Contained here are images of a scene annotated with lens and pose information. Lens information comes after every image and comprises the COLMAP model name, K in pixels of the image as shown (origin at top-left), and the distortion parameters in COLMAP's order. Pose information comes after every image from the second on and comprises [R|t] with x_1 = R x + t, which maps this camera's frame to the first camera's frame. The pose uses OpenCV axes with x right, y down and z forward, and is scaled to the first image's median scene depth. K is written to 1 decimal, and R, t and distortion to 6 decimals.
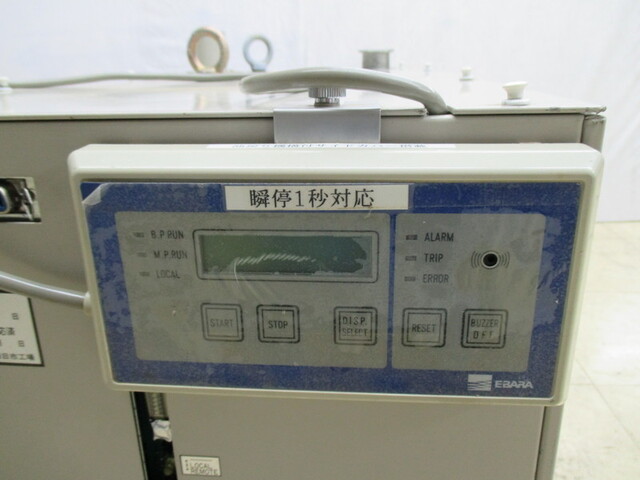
lens RADIAL K [[529.5, 0, 316.8], [0, 529.5, 238.4], [0, 0, 1]] dist [-0.005183, -0.006543]
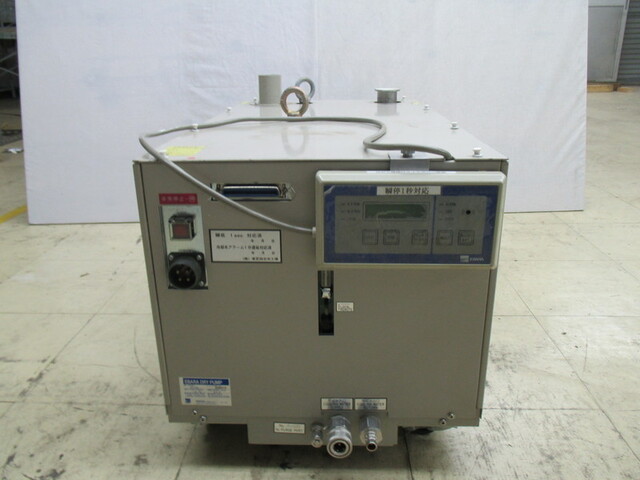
lens RADIAL K [[529.5, 0, 316.8], [0, 529.5, 238.4], [0, 0, 1]] dist [-0.005183, -0.006543]
pose [[0.998998, -0.006895, 0.044219, -0.588129], [0.006588, 0.999953, 0.007097, 0.148680], [-0.044266, -0.006799, 0.998997, -1.735913]]
